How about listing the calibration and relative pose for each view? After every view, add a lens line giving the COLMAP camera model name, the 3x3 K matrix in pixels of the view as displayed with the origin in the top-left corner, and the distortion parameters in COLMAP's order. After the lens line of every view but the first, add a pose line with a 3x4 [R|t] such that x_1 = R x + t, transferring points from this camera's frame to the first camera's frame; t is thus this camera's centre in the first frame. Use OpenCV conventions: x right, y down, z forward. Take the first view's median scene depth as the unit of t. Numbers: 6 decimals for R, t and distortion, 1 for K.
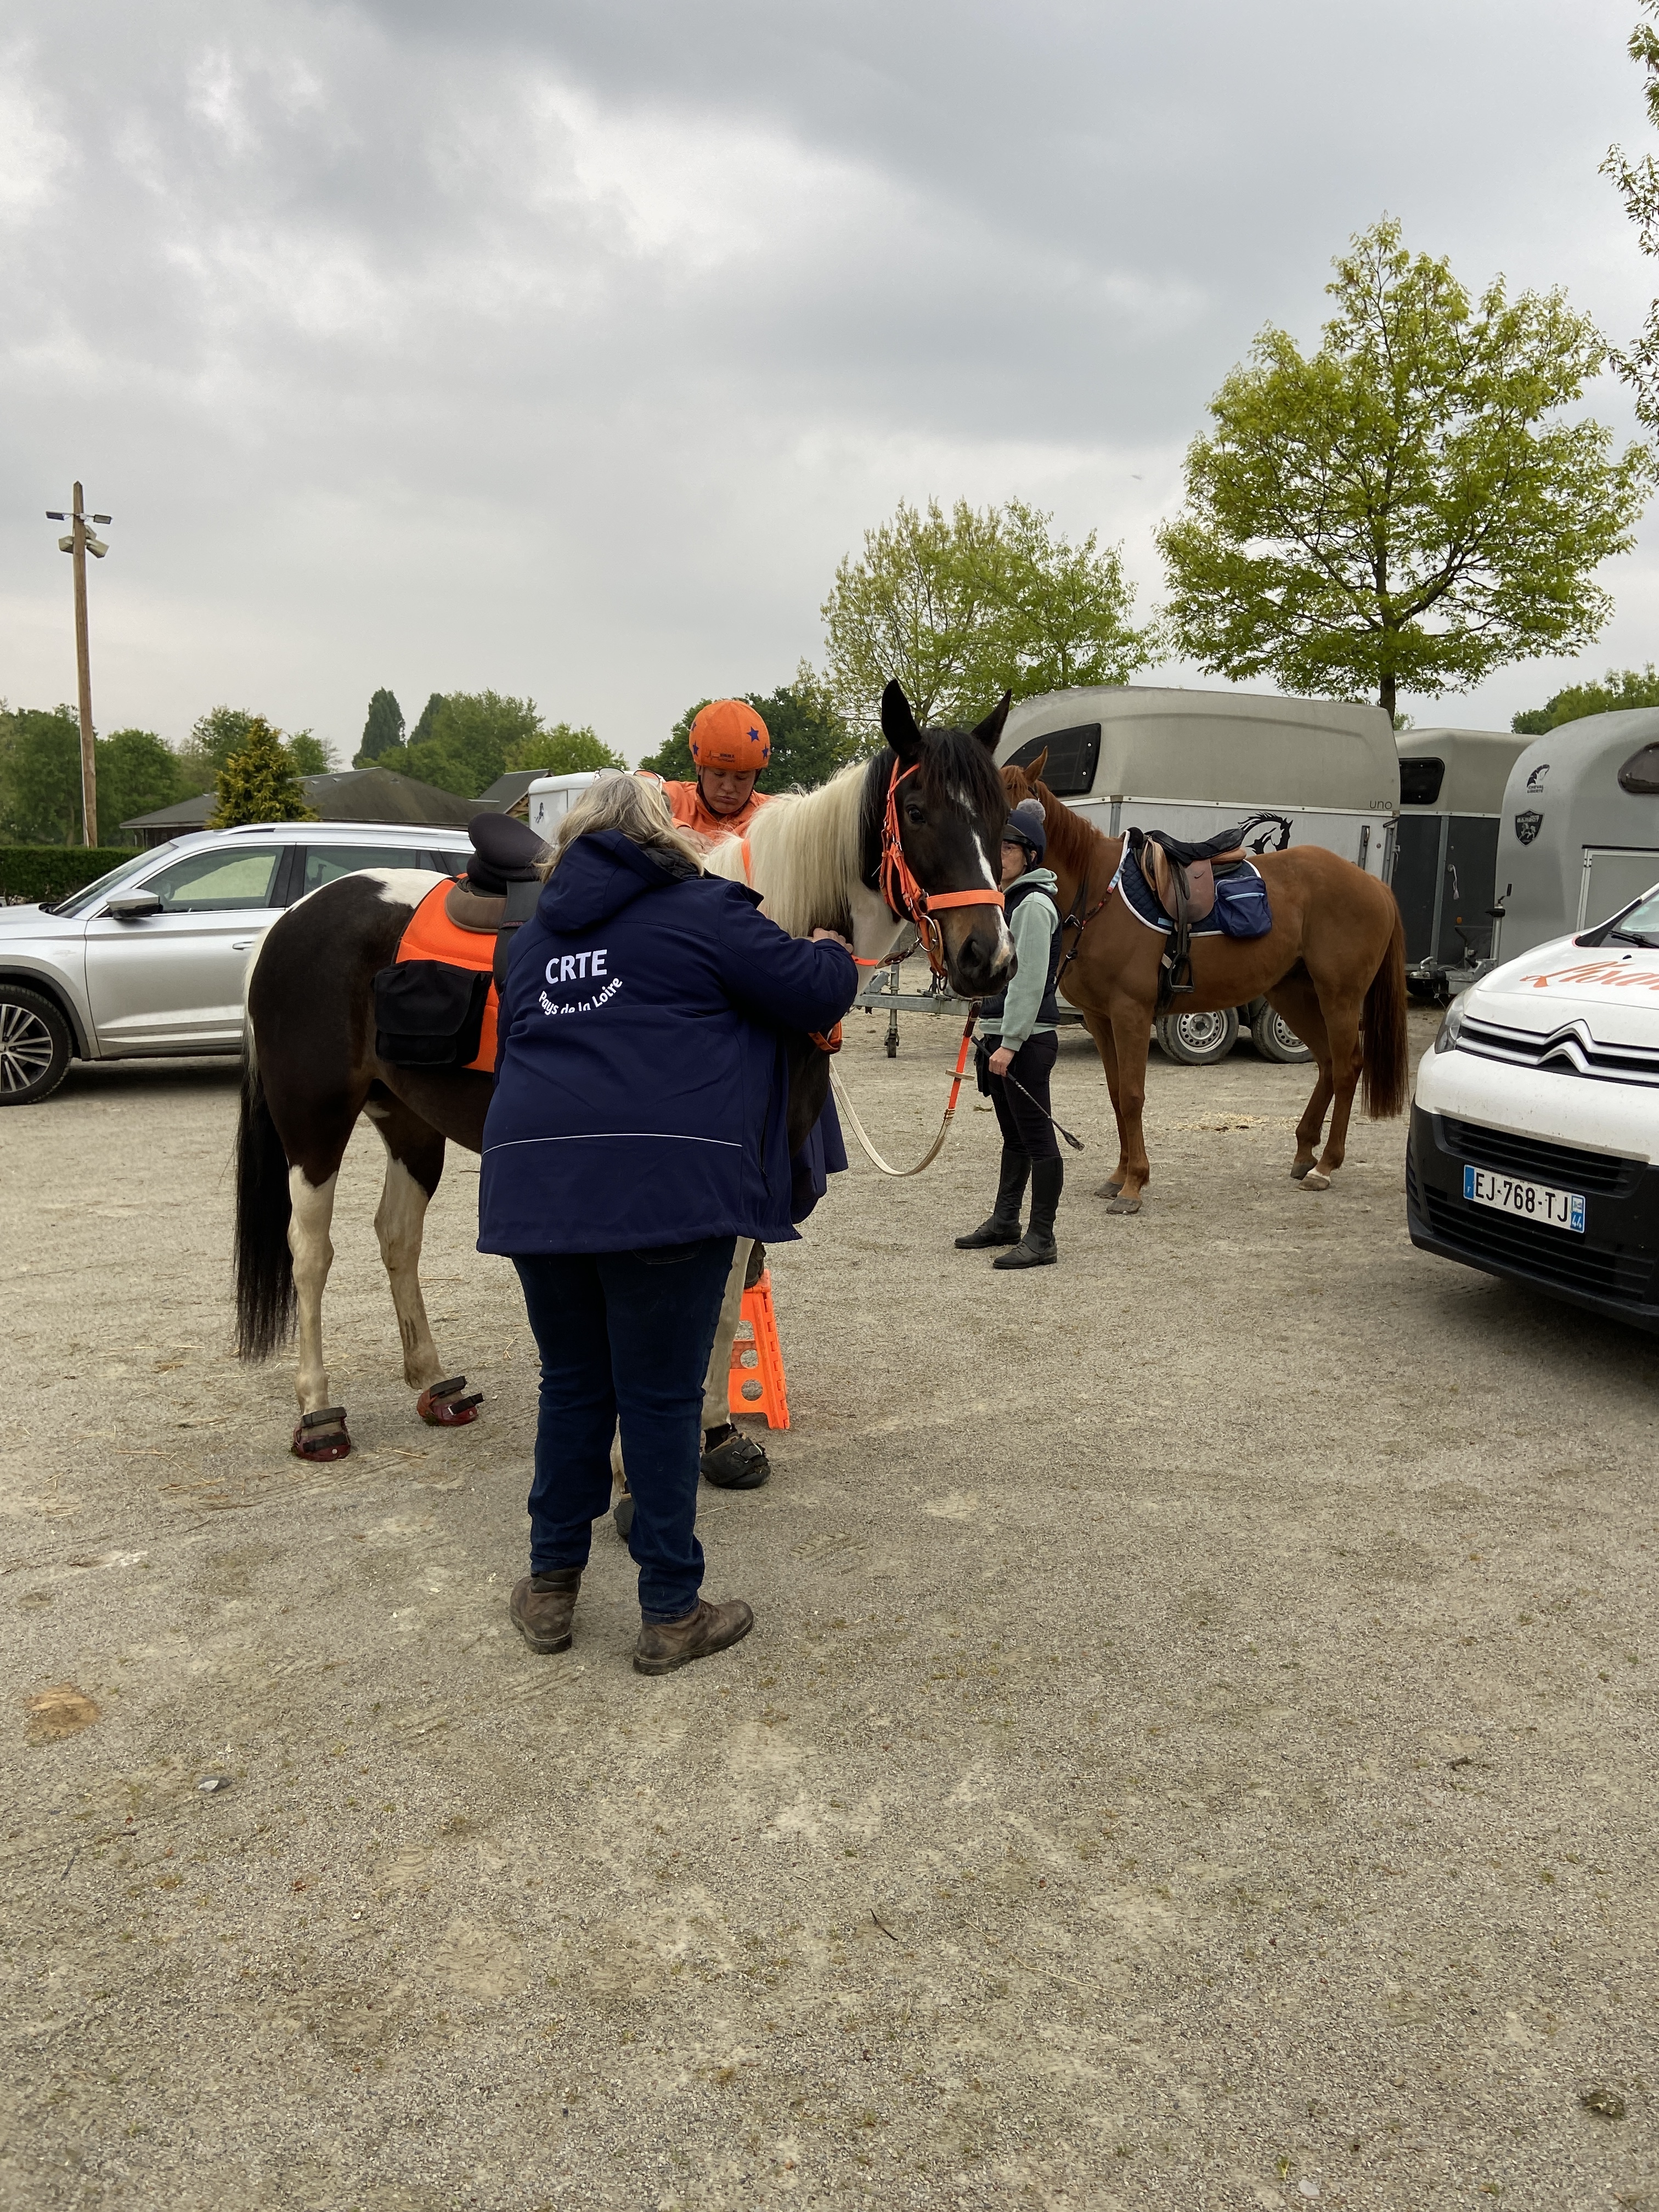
lens RADIAL K [[1668.1, 0, 841.0], [0, 1668.1, 1074.4], [0, 0, 1]] dist [0.154004, -0.197148]
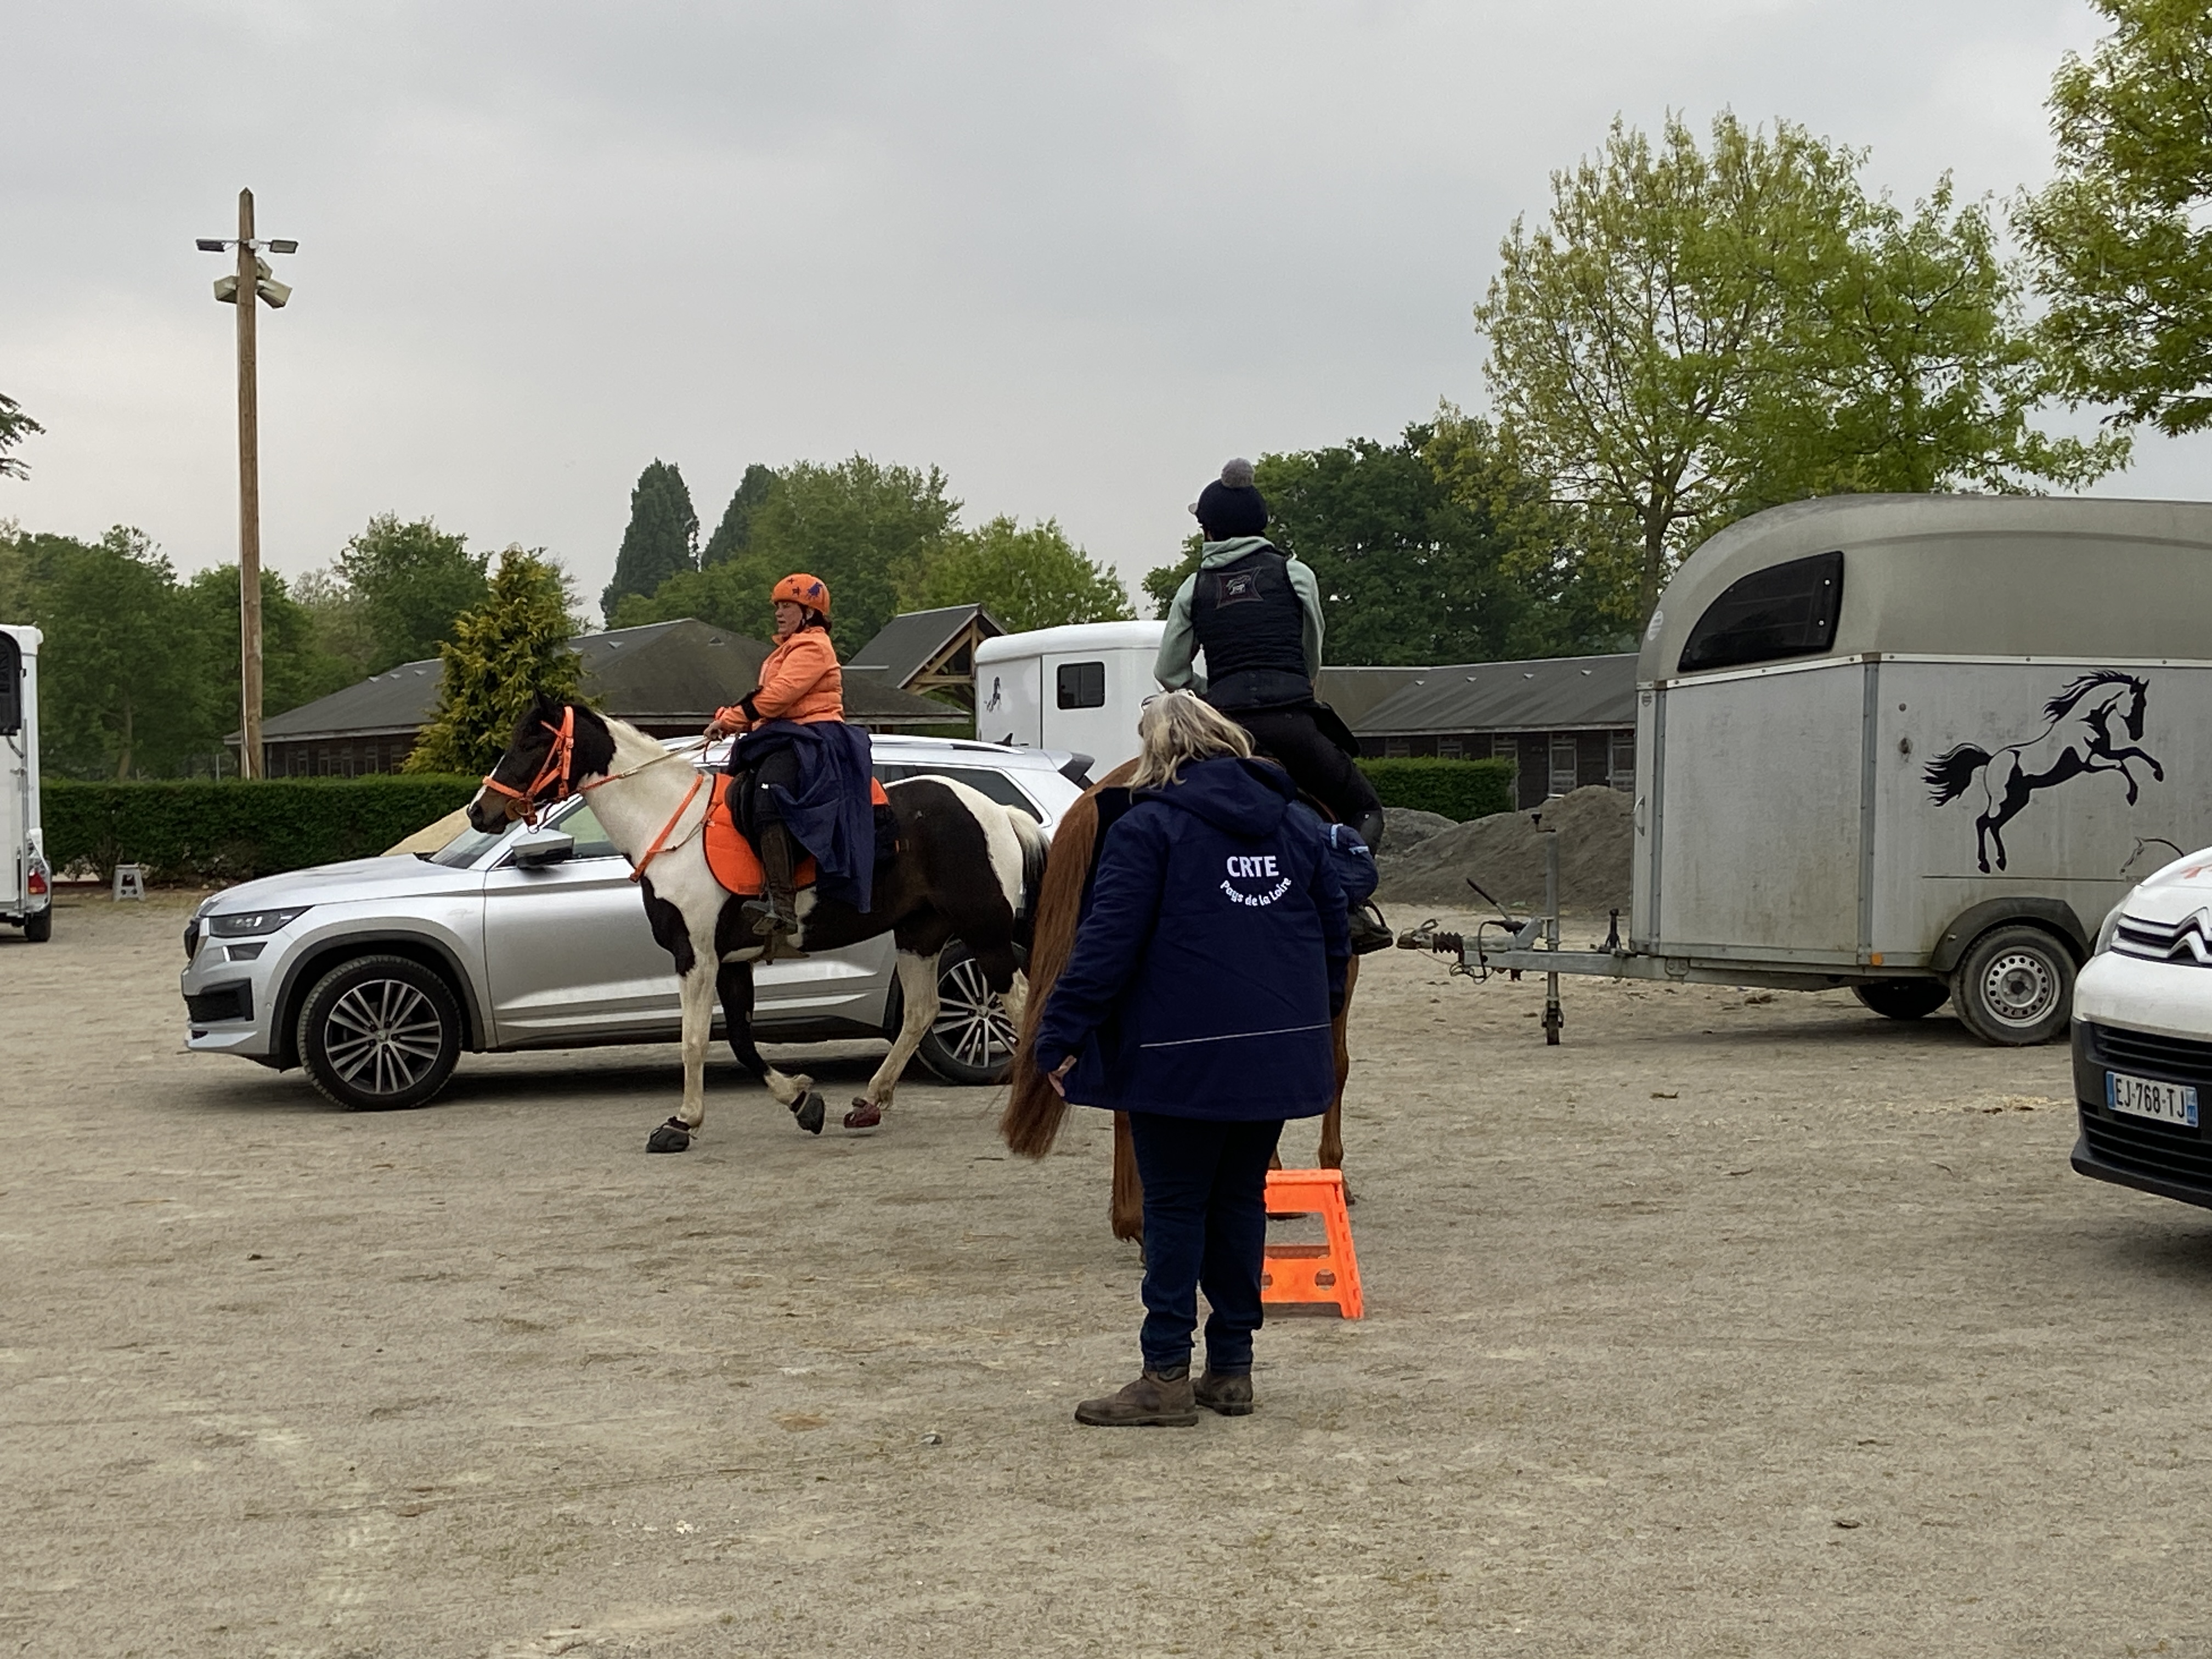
lens RADIAL K [[3442.3, 0, 1046.2], [0, 3442.3, 829.4], [0, 0, 1]] dist [0.157099, -0.196102]
pose [[0.988786, -0.028270, -0.146641, 0.021469], [0.012393, 0.994065, -0.108075, 0.031836], [0.148826, 0.105046, 0.983268, -0.253618]]
